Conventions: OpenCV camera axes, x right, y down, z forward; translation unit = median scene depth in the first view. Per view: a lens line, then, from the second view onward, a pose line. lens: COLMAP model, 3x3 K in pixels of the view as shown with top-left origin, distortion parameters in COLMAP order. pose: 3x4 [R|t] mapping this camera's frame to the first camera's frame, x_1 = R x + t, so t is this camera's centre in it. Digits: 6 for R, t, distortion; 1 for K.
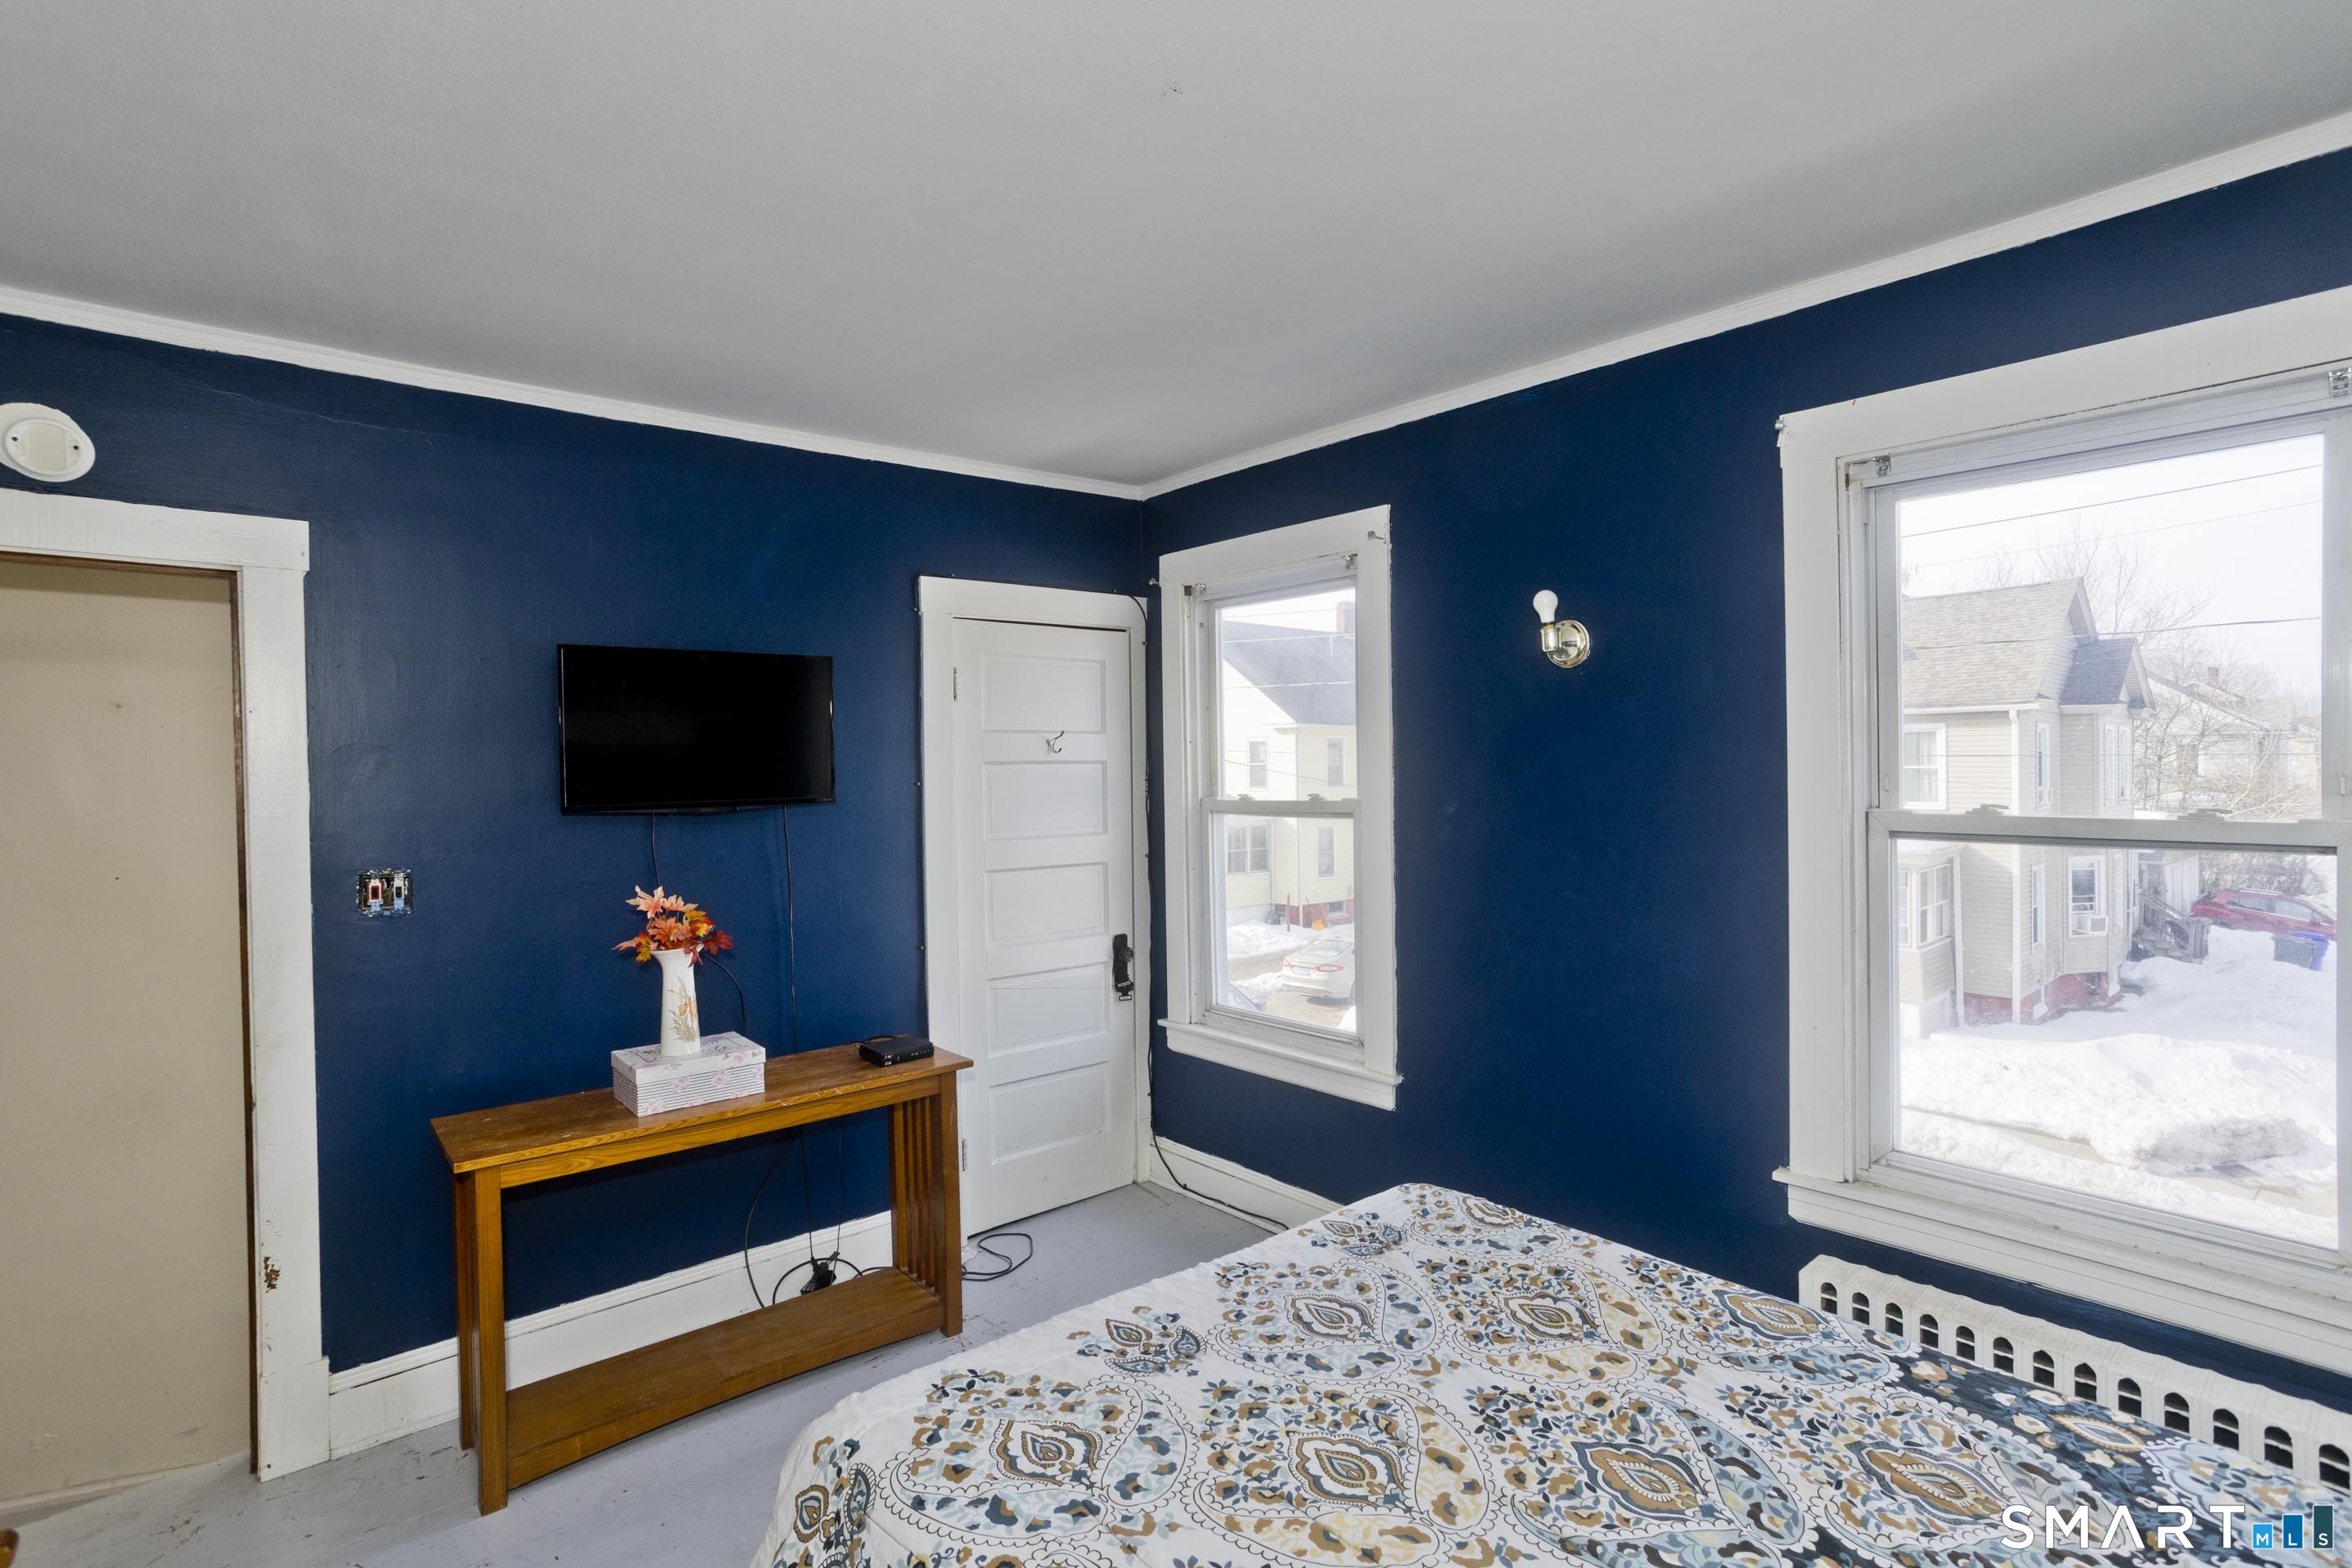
lens RADIAL K [[1130.3, 0, 1184.8], [0, 1130.3, 764.1], [0, 0, 1]] dist [-0.051970, 0.035526]
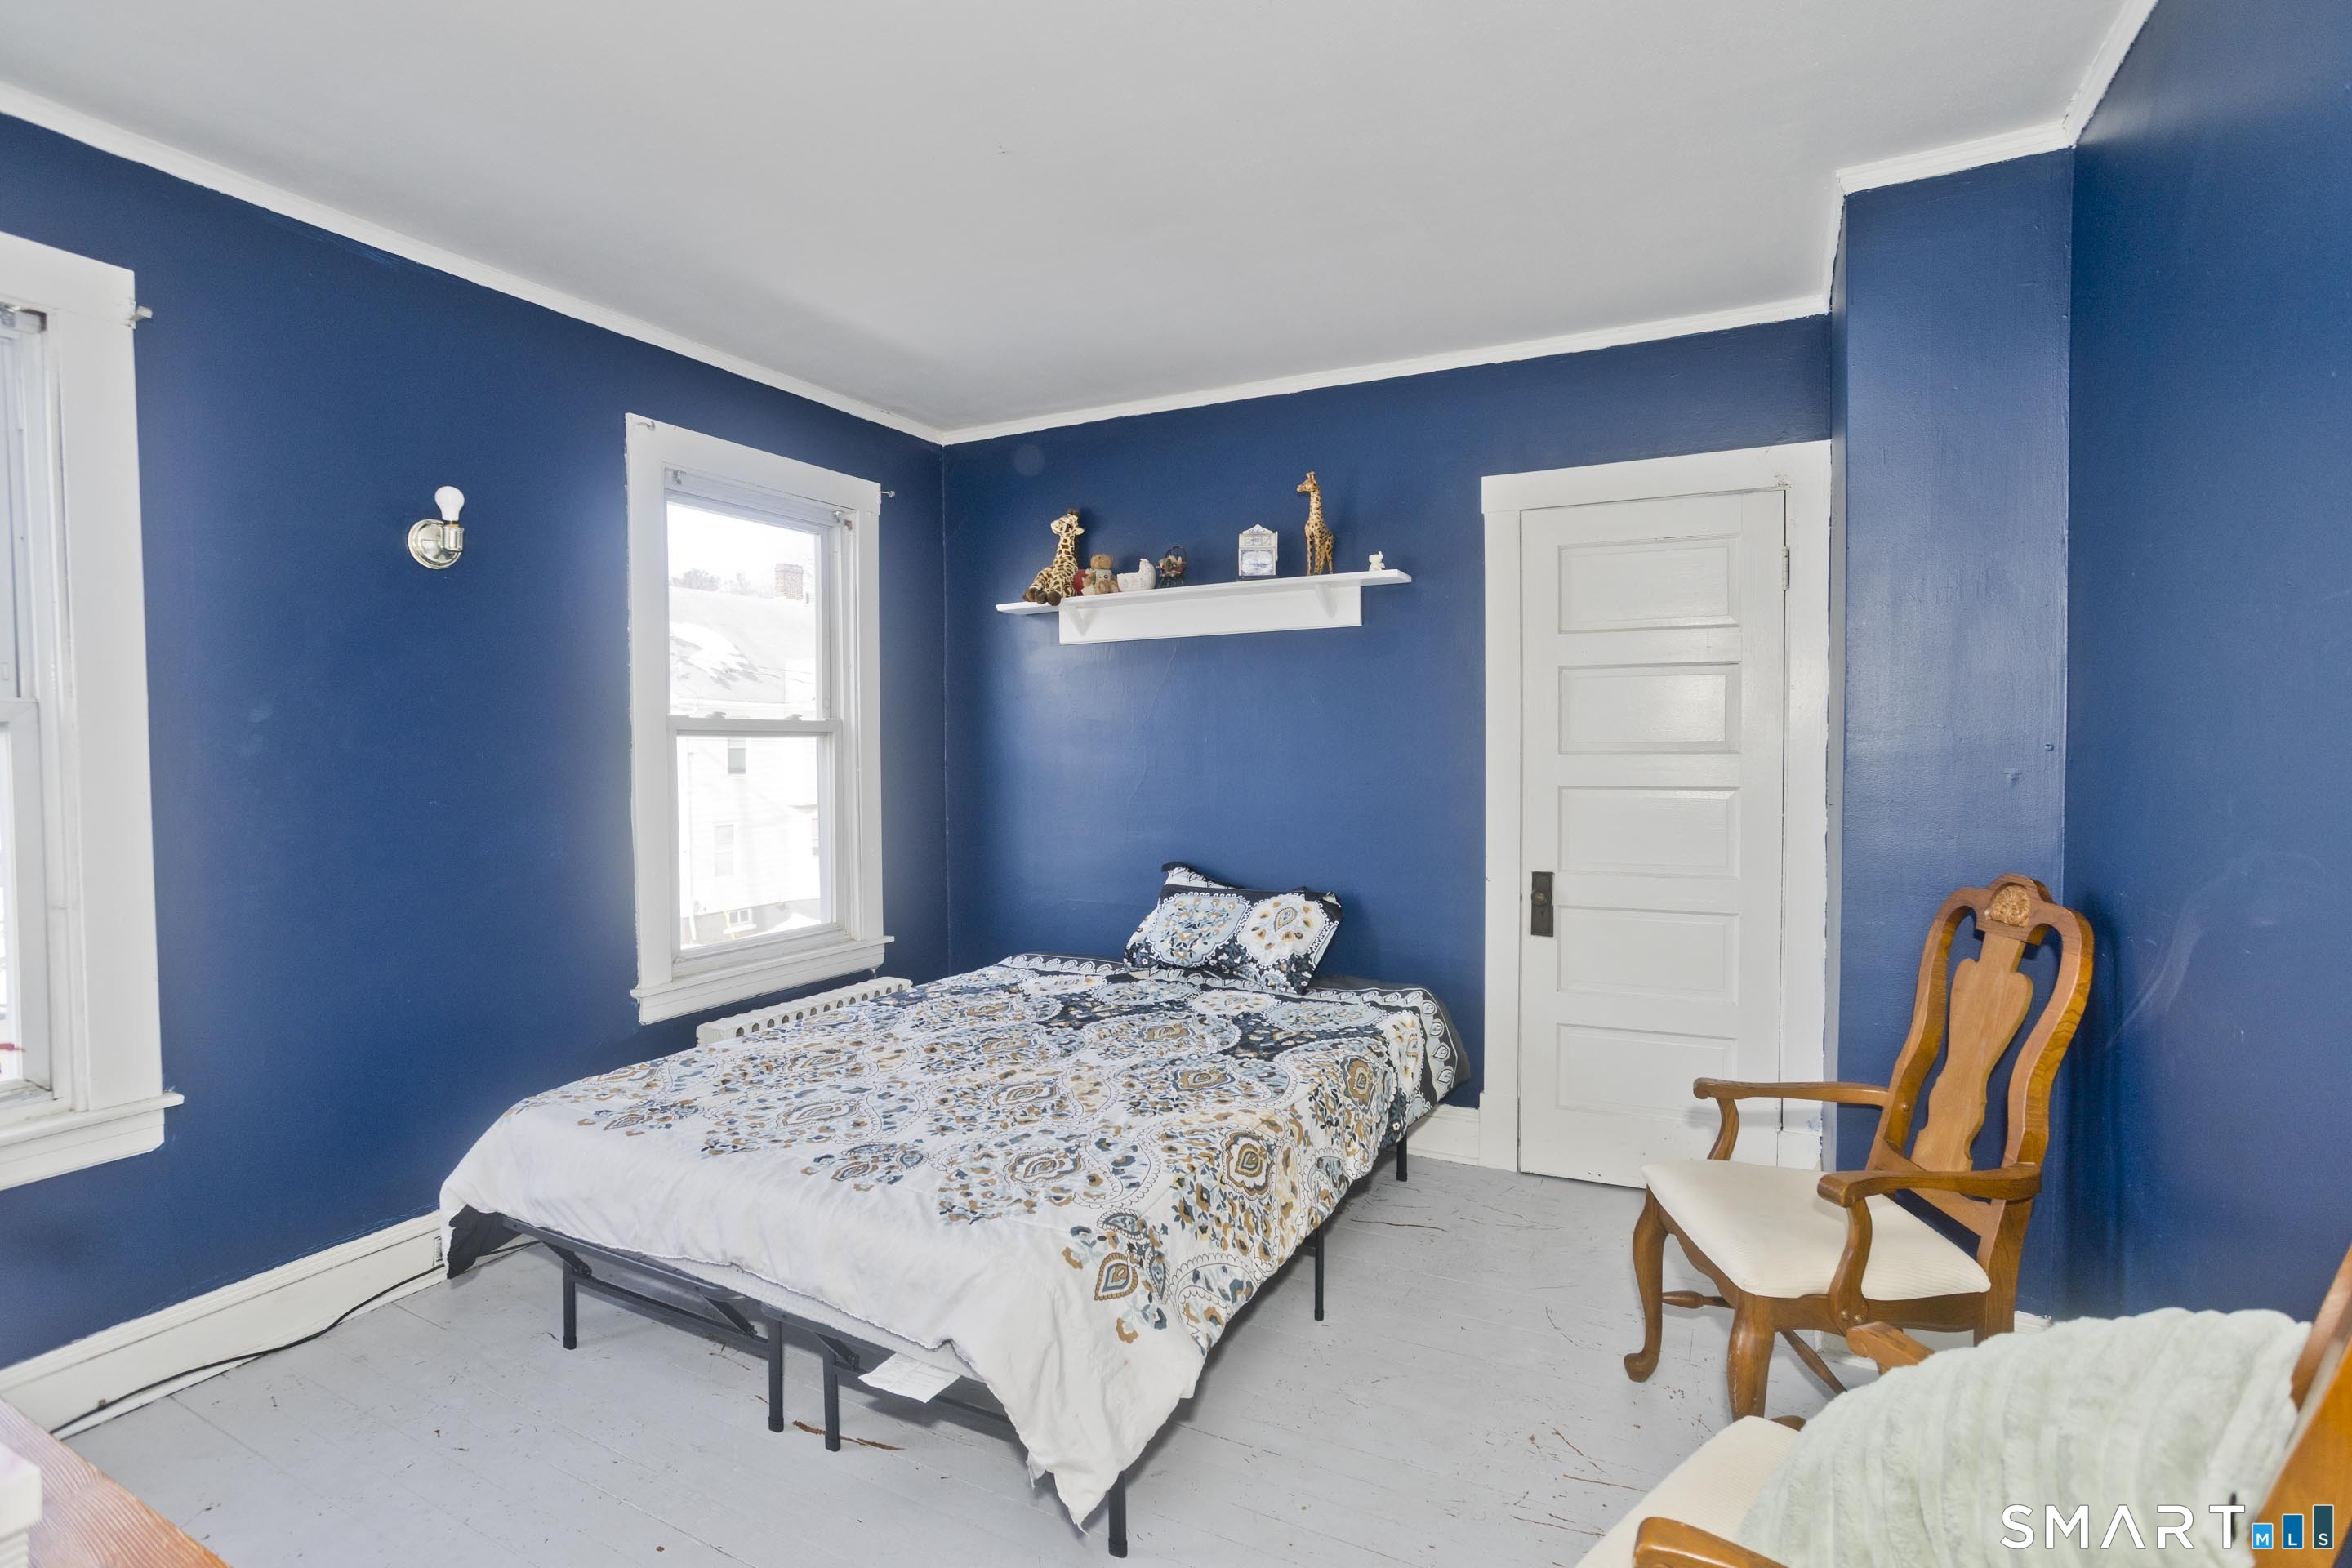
lens RADIAL K [[1130.3, 0, 1184.8], [0, 1130.3, 764.1], [0, 0, 1]] dist [-0.051970, 0.035526]
pose [[-0.359502, -0.002727, 0.933140, -1.184189], [0.015712, 0.999836, 0.008975, 0.127156], [-0.933012, 0.017888, -0.359400, 1.119875]]
